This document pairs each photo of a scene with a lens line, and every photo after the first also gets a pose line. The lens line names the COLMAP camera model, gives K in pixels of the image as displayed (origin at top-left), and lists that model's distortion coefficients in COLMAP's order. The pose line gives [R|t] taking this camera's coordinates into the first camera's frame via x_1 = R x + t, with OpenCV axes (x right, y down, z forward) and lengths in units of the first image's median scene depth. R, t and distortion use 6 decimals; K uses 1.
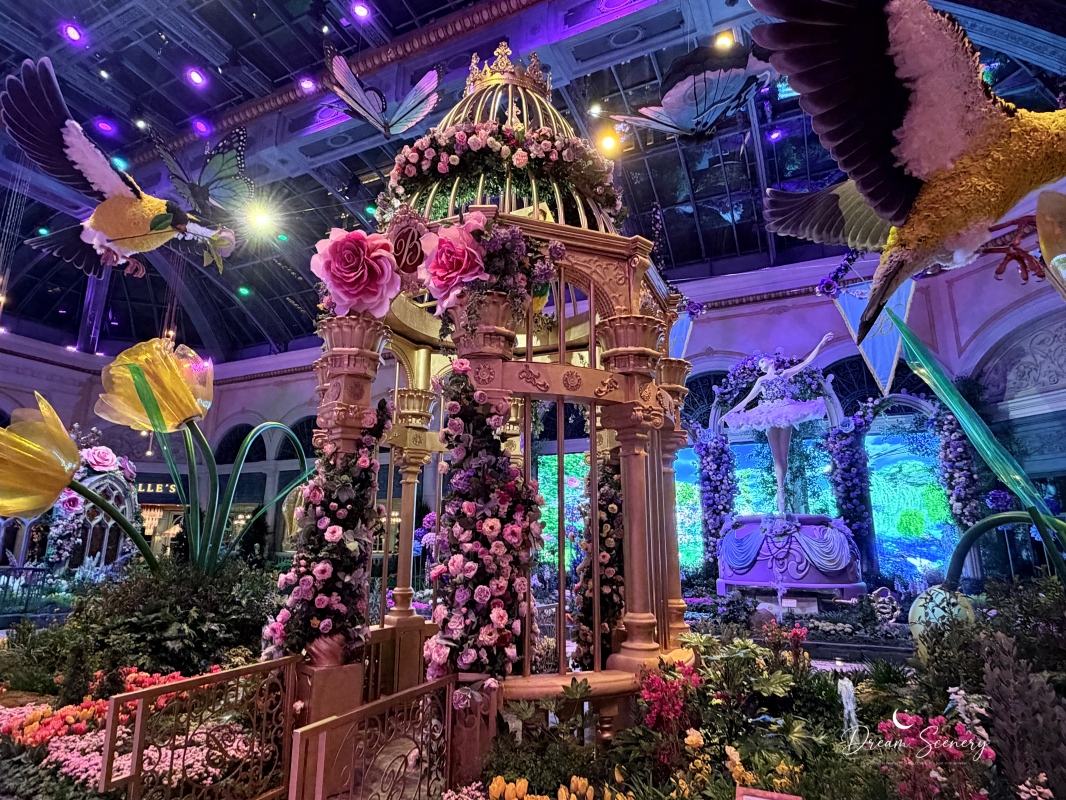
lens RADIAL K [[613.1, 0, 529.5], [0, 613.1, 399.3], [0, 0, 1]] dist [0.004428, 0.000372]
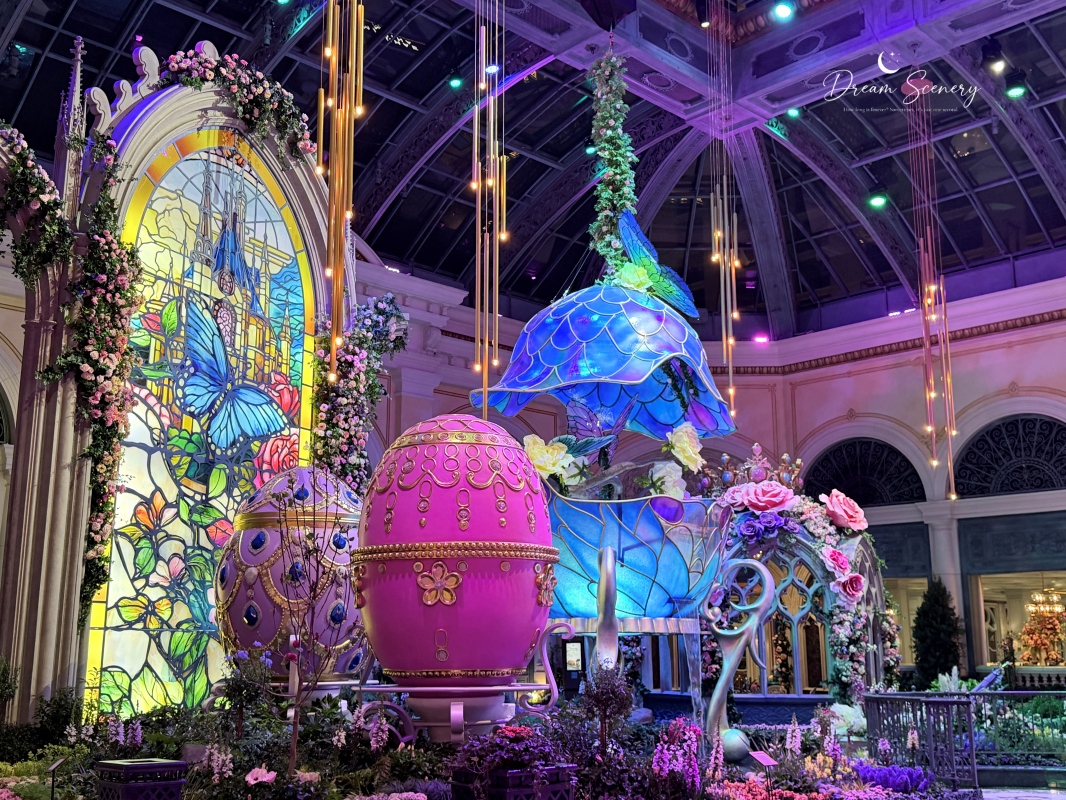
lens RADIAL K [[1152.1, 0, 536.5], [0, 1152.1, 402.4], [0, 0, 1]] dist [0.210455, -0.497472]
pose [[0.943877, -0.076504, -0.321314, -0.725090], [0.084733, 0.996335, 0.011682, -0.055491], [0.319243, -0.038252, 0.946901, -0.202073]]
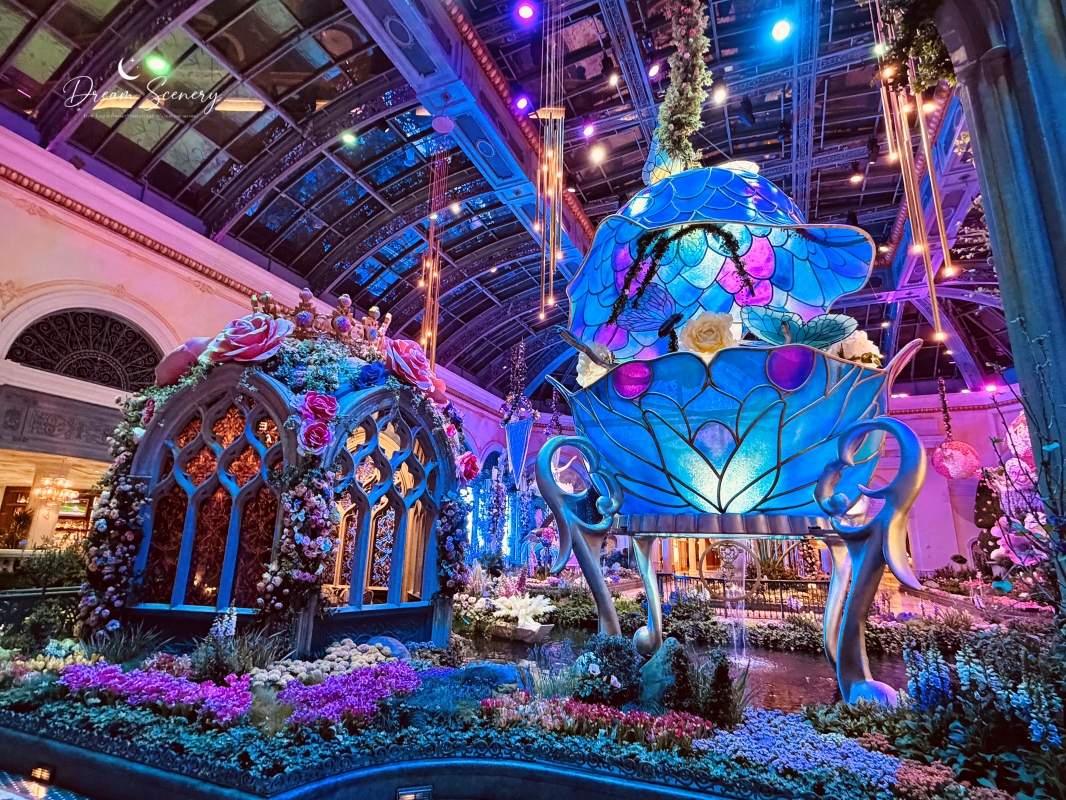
lens RADIAL K [[570.0, 0, 533.1], [0, 570.0, 401.5], [0, 0, 1]] dist [-0.001449, 0.001549]
pose [[-0.047187, 0.244301, 0.968551, -1.508457], [-0.257014, 0.934015, -0.248112, 0.233955], [-0.965255, -0.260638, 0.018716, 1.004816]]
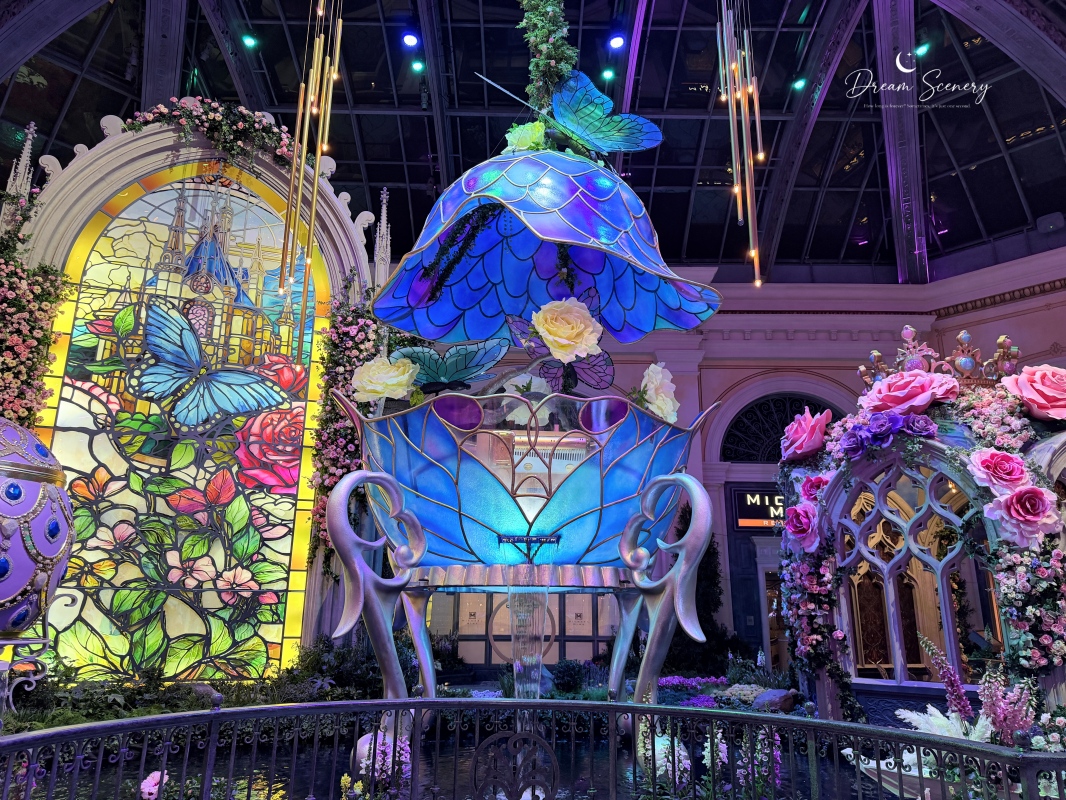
lens RADIAL K [[755.5, 0, 533.7], [0, 755.5, 401.6], [0, 0, 1]] dist [0.041211, -0.050977]
pose [[0.449730, -0.242837, -0.859519, -0.522945], [0.204076, 0.964812, -0.165805, 0.137502], [0.869538, -0.100840, 0.483462, 0.588141]]
